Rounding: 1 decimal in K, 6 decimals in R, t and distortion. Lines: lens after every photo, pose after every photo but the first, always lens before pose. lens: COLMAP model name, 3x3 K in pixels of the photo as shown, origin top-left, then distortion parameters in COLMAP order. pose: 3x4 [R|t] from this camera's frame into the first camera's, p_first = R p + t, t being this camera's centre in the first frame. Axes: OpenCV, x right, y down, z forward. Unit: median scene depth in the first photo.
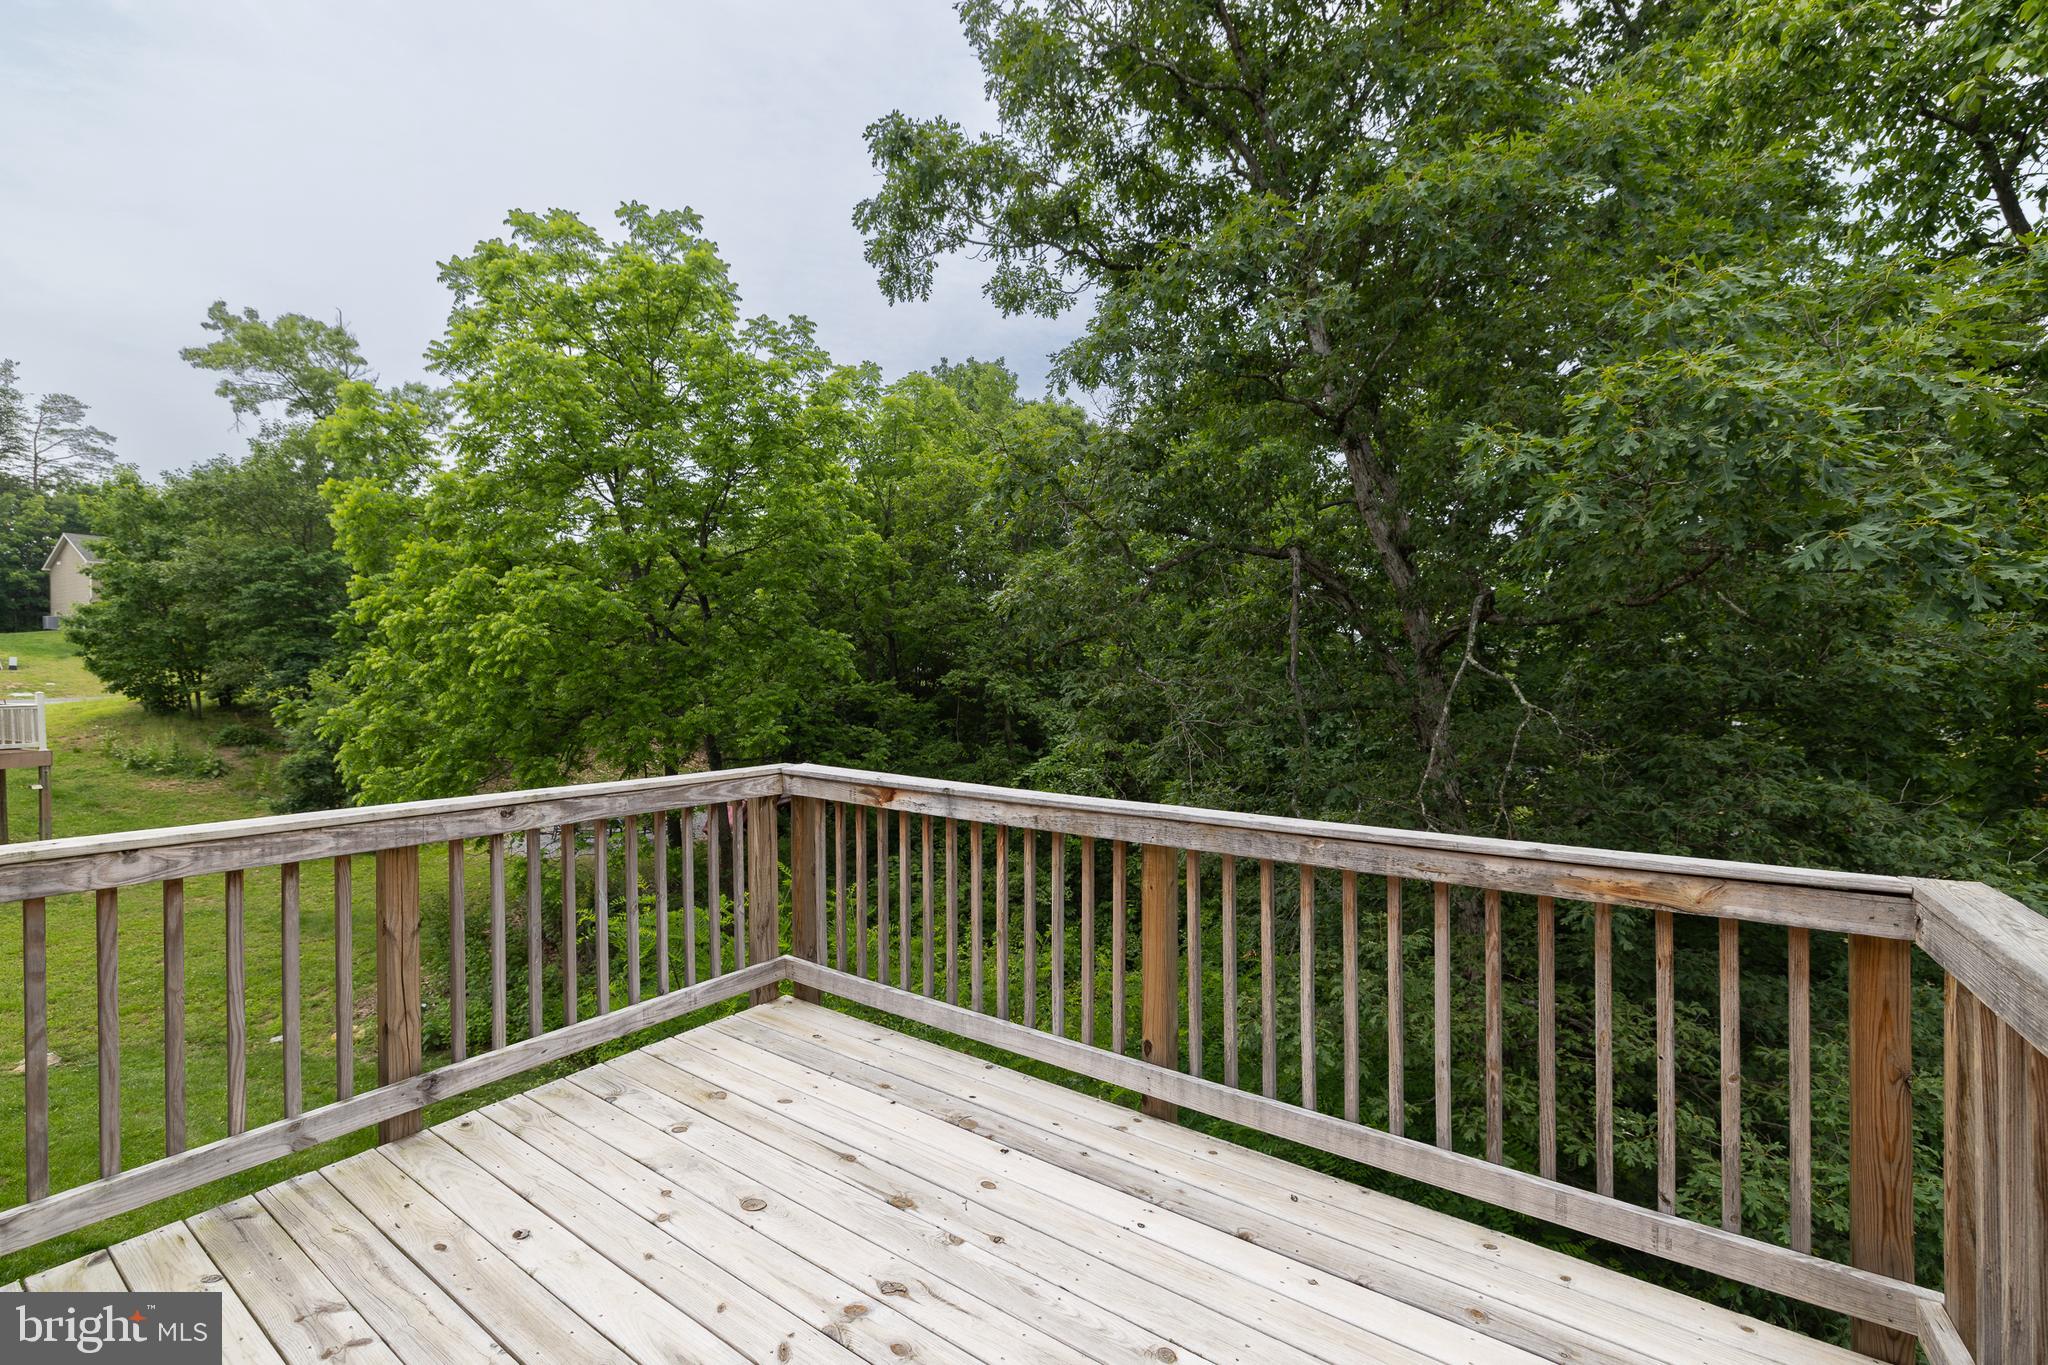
lens RADIAL K [[888.7, 0, 1024.5], [0, 888.7, 678.8], [0, 0, 1]] dist [-0.004721, -0.000341]
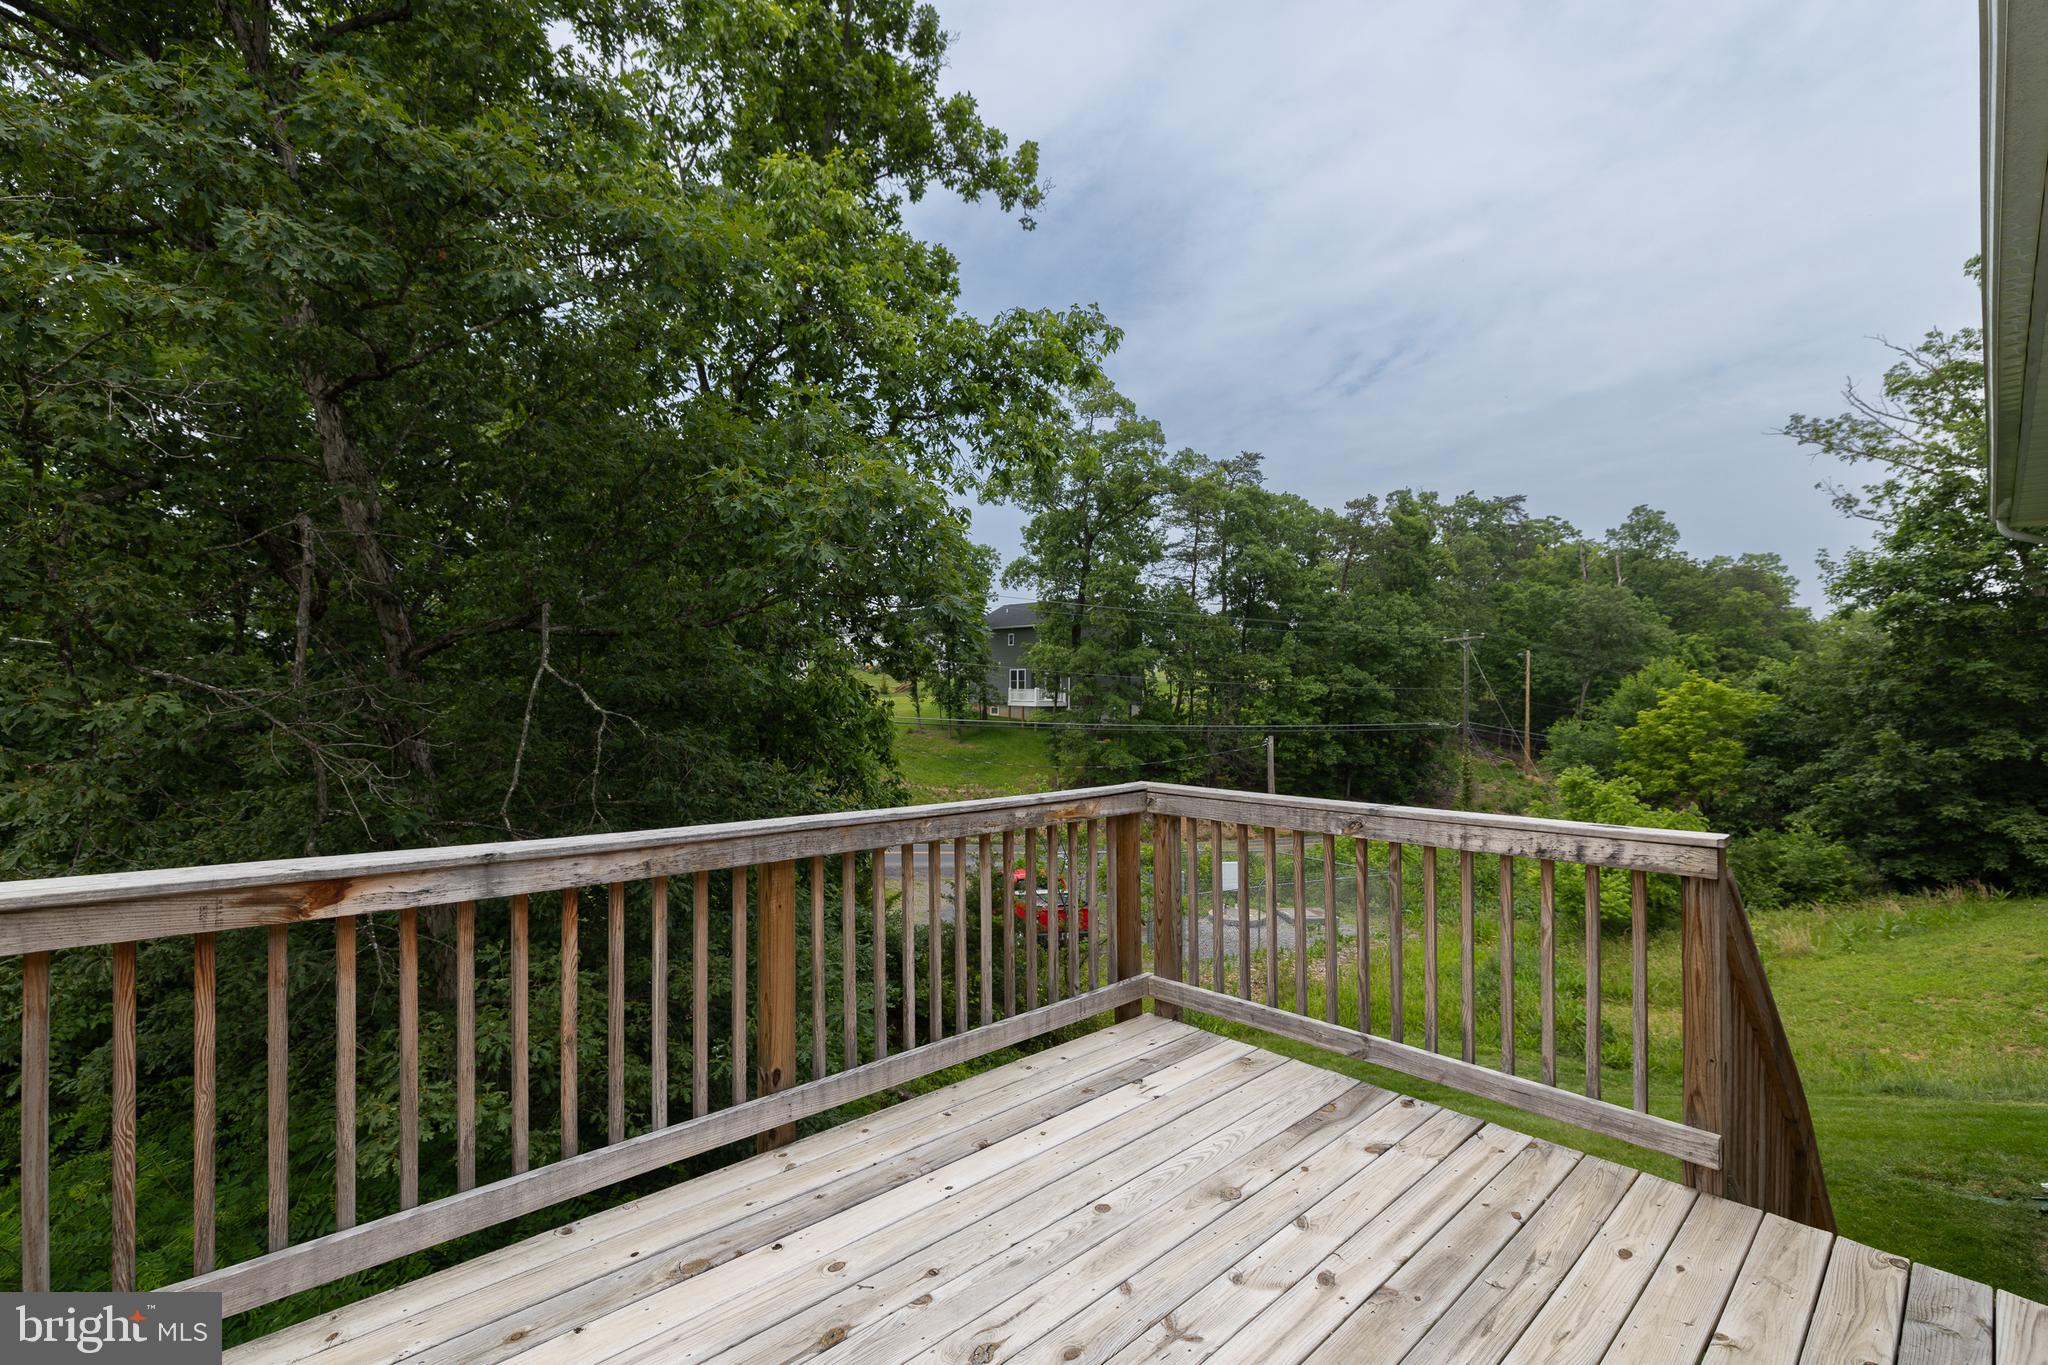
lens RADIAL K [[888.7, 0, 1024.3], [0, 888.7, 688.8], [0, 0, 1]] dist [-0.004721, -0.000341]
pose [[0.199726, -0.001419, 0.979851, -0.611483], [-0.001561, 0.999997, 0.001766, 0.000155], [-0.979851, -0.001882, 0.199723, 0.460024]]
